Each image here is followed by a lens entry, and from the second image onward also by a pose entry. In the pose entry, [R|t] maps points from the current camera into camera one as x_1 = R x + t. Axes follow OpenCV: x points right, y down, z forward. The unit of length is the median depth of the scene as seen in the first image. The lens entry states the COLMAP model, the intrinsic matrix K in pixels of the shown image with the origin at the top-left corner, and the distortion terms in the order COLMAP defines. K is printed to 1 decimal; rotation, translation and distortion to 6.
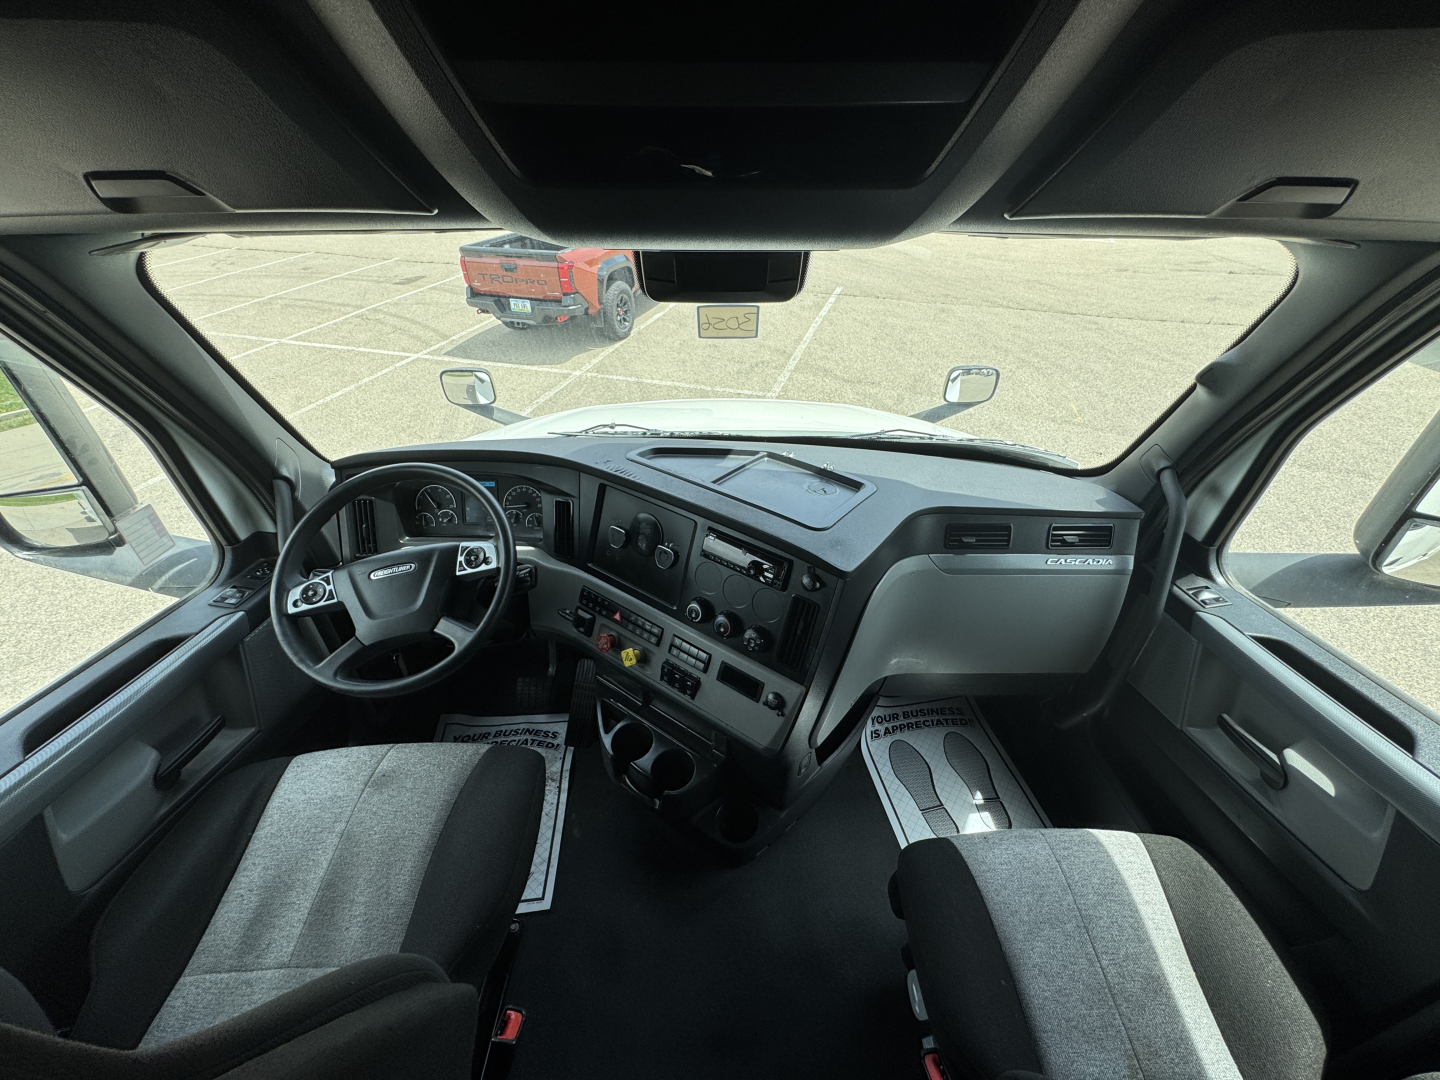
lens RADIAL K [[586.5, 0, 740.1], [0, 586.5, 544.9], [0, 0, 1]] dist [-0.004479, 0.001202]
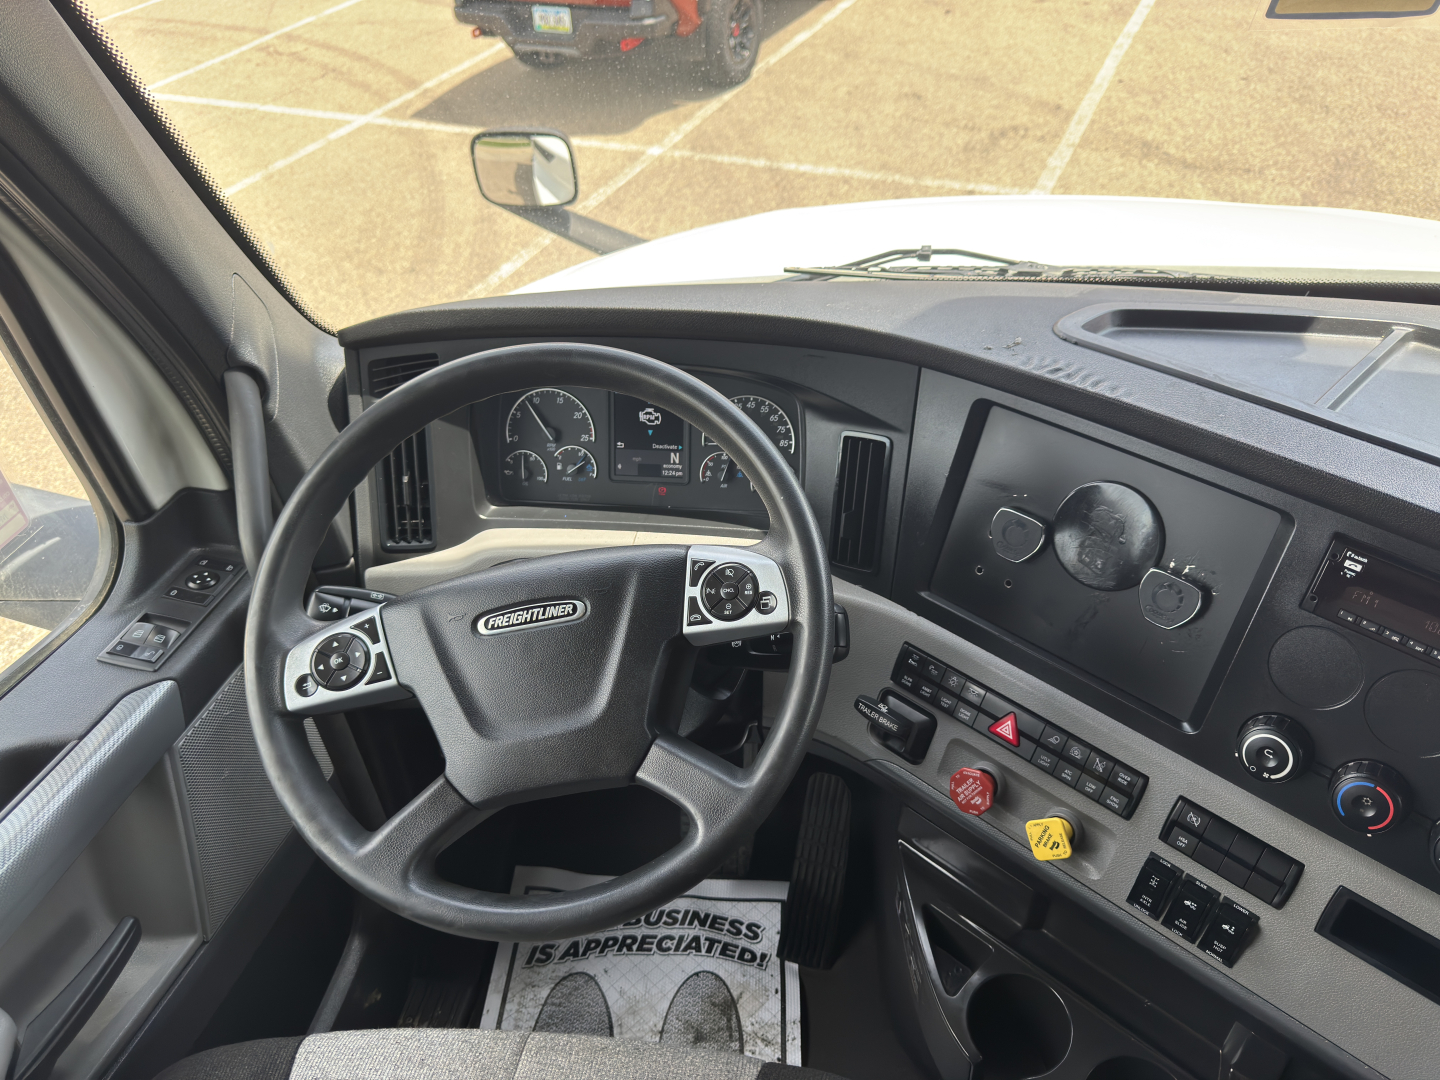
lens RADIAL K [[1025.1, 0, 736.0], [0, 1025.1, 547.7], [0, 0, 1]] dist [0.029519, -0.049282]
pose [[0.991221, 0.045699, -0.124067, -0.303256], [-0.036077, 0.996243, 0.078724, -0.051522], [0.127198, -0.073556, 0.989146, 0.269808]]
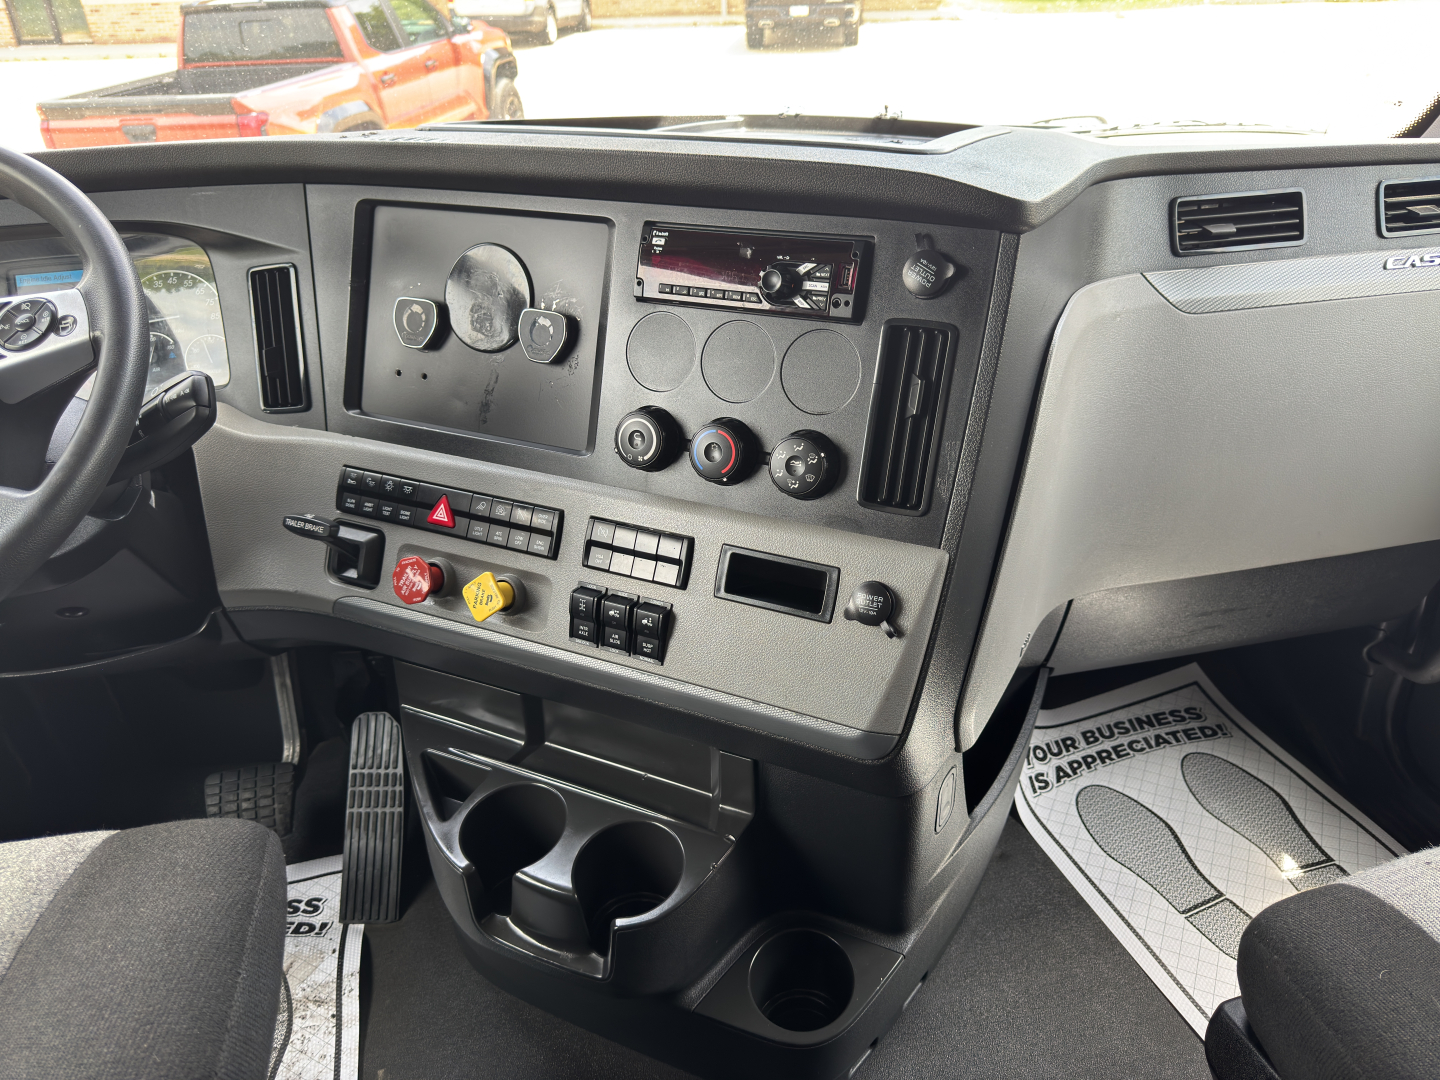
lens RADIAL K [[1025.1, 0, 773.8], [0, 1025.1, 559.4], [0, 0, 1]] dist [0.029519, -0.049282]
pose [[0.981036, -0.129186, 0.144498, -0.087564], [0.142233, 0.986271, -0.083901, 0.238210], [-0.131675, 0.102862, 0.985942, 0.266704]]
